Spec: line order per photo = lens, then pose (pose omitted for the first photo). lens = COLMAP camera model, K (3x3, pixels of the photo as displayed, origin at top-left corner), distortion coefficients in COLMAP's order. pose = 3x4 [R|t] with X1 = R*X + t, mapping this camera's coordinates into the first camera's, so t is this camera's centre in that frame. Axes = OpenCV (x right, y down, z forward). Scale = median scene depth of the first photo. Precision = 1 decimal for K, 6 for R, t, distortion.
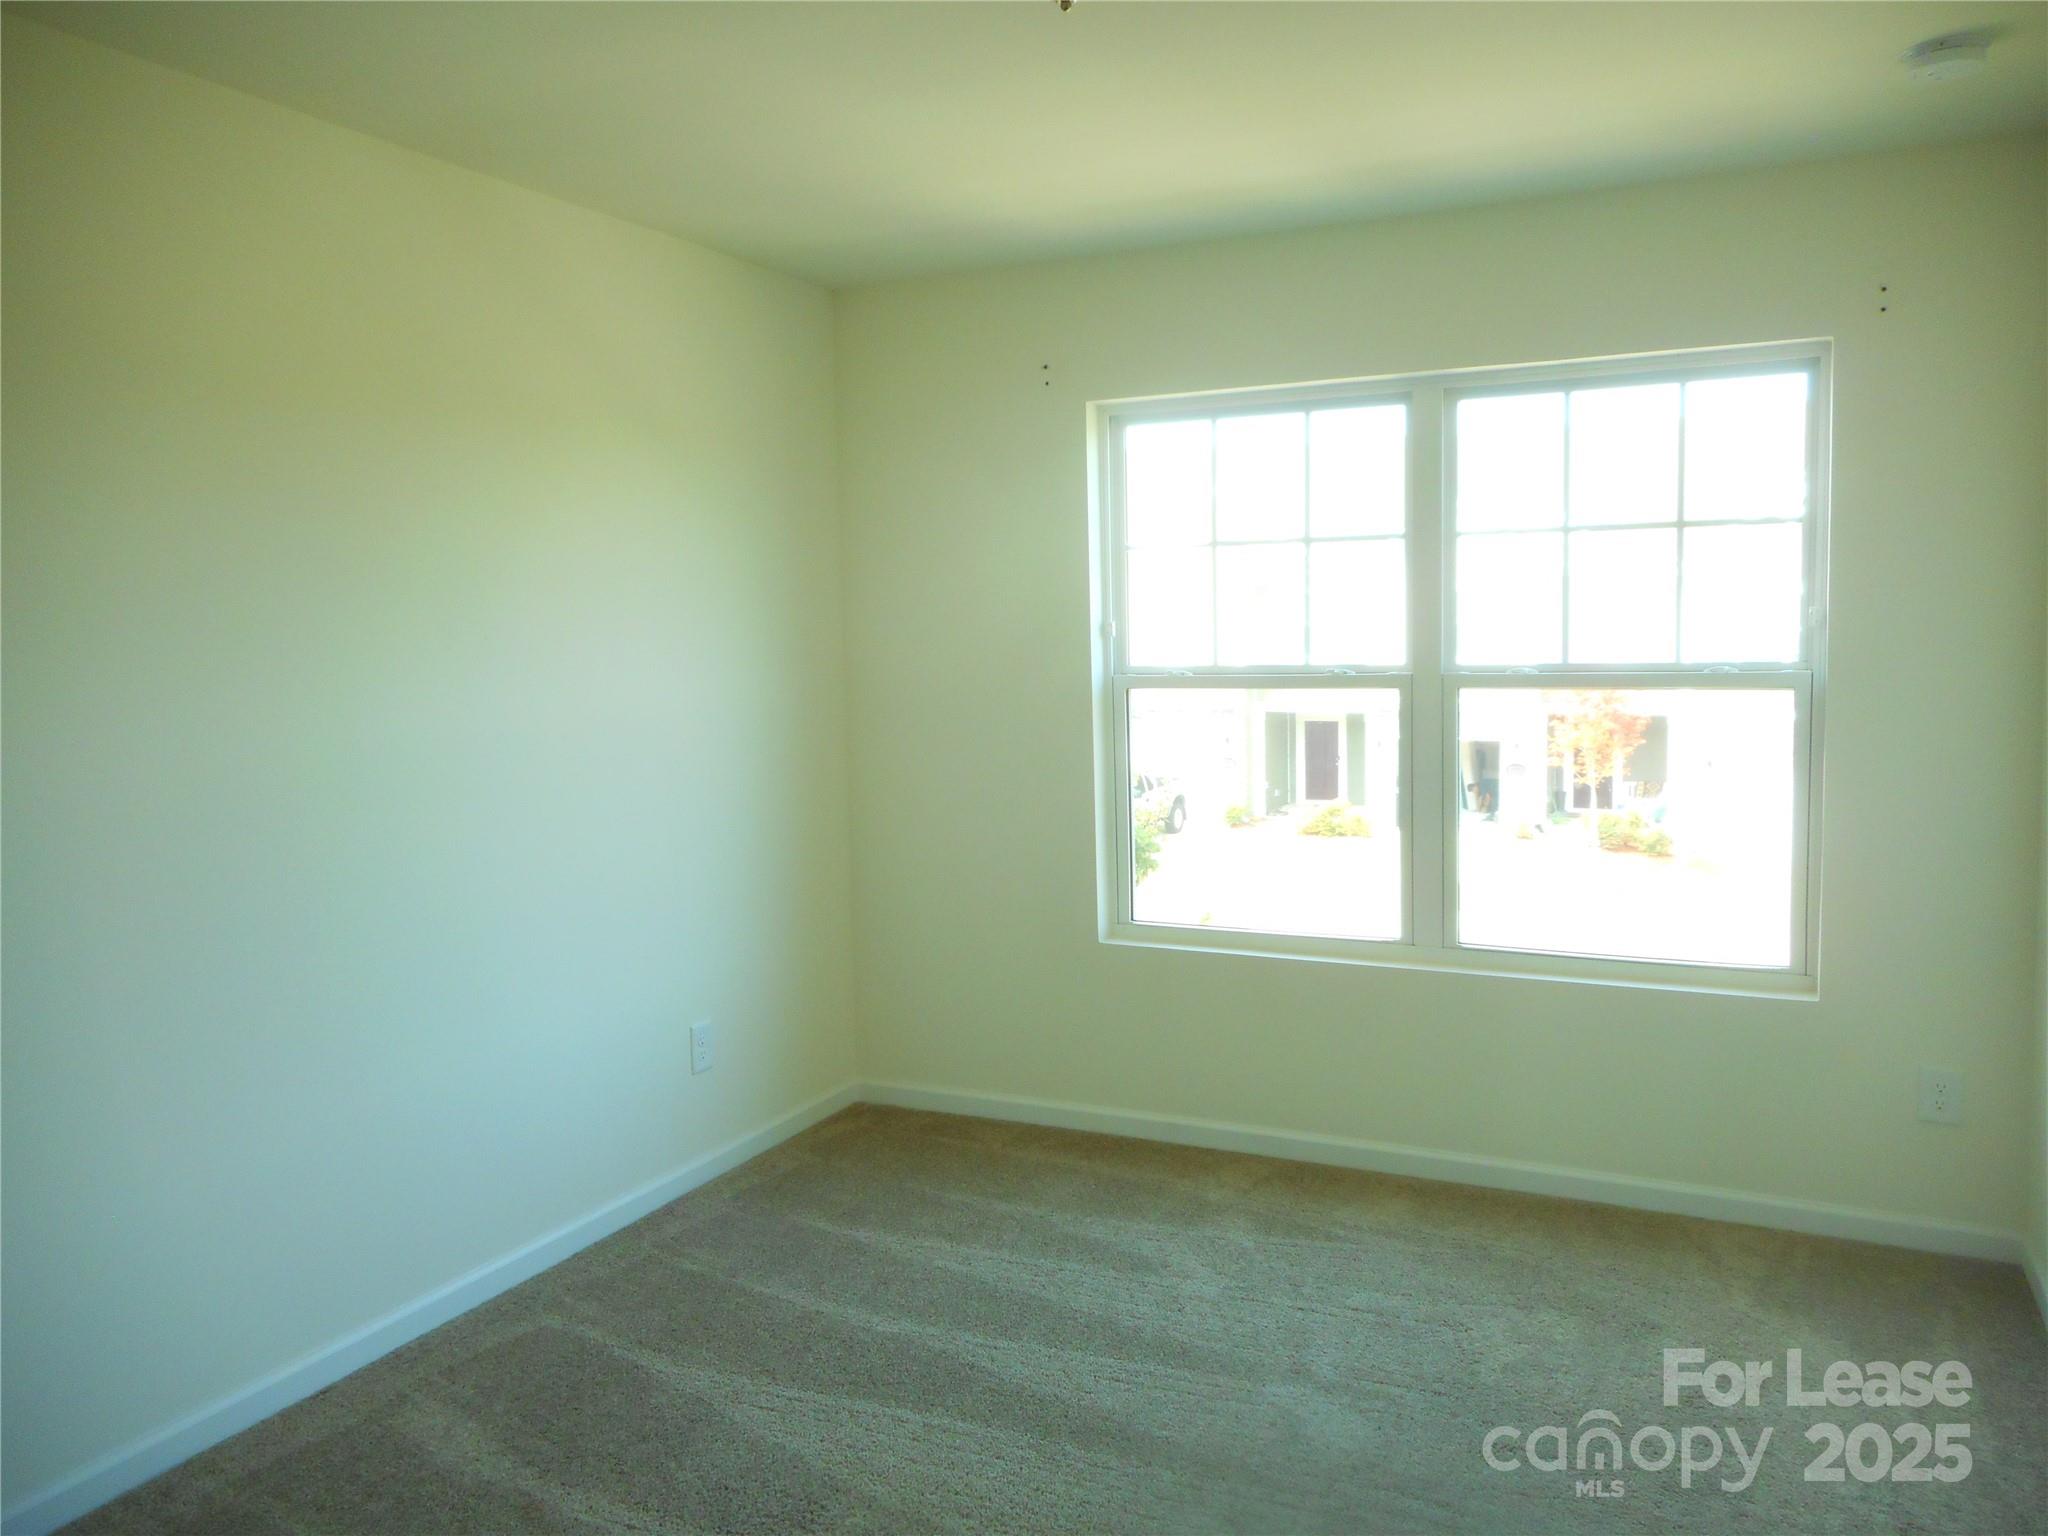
lens RADIAL K [[1538.8, 0, 1024.0], [0, 1538.8, 768.0], [0, 0, 1]] dist [-0.010580, 0.000965]
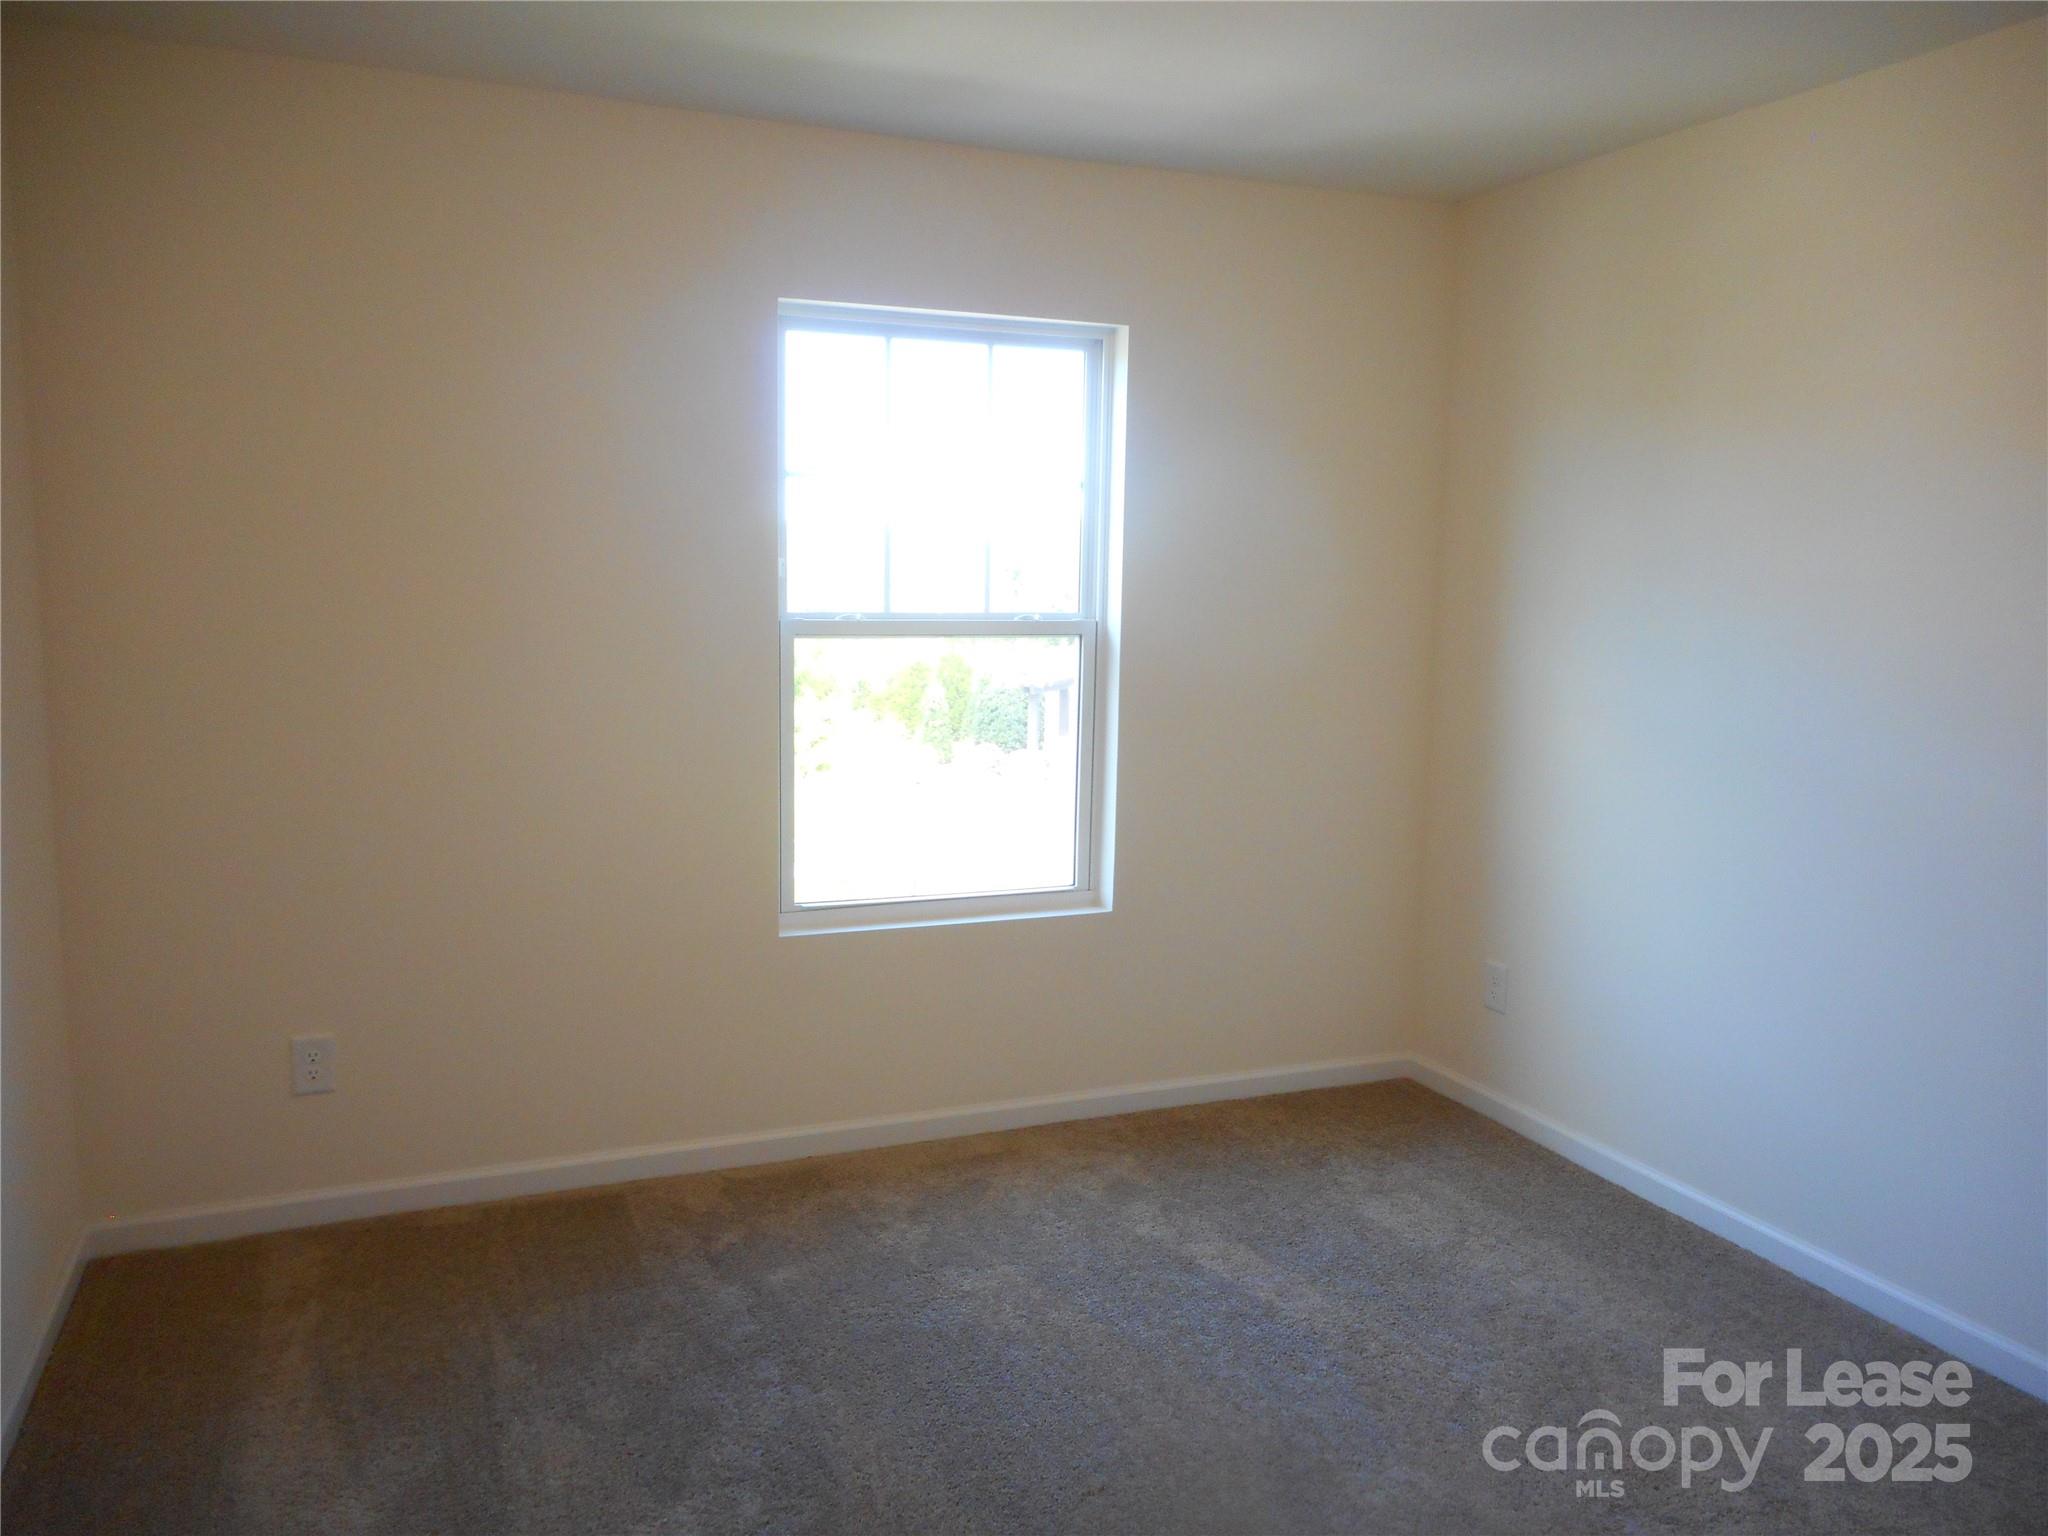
lens RADIAL K [[1668.7, 0, 1026.5], [0, 1668.7, 733.3], [0, 0, 1]] dist [-0.003597, 0.001735]
pose [[0.632885, -0.047694, 0.772775, -0.566824], [0.045929, 0.998656, 0.024020, -0.014493], [-0.772882, 0.020291, 0.634225, 0.309003]]
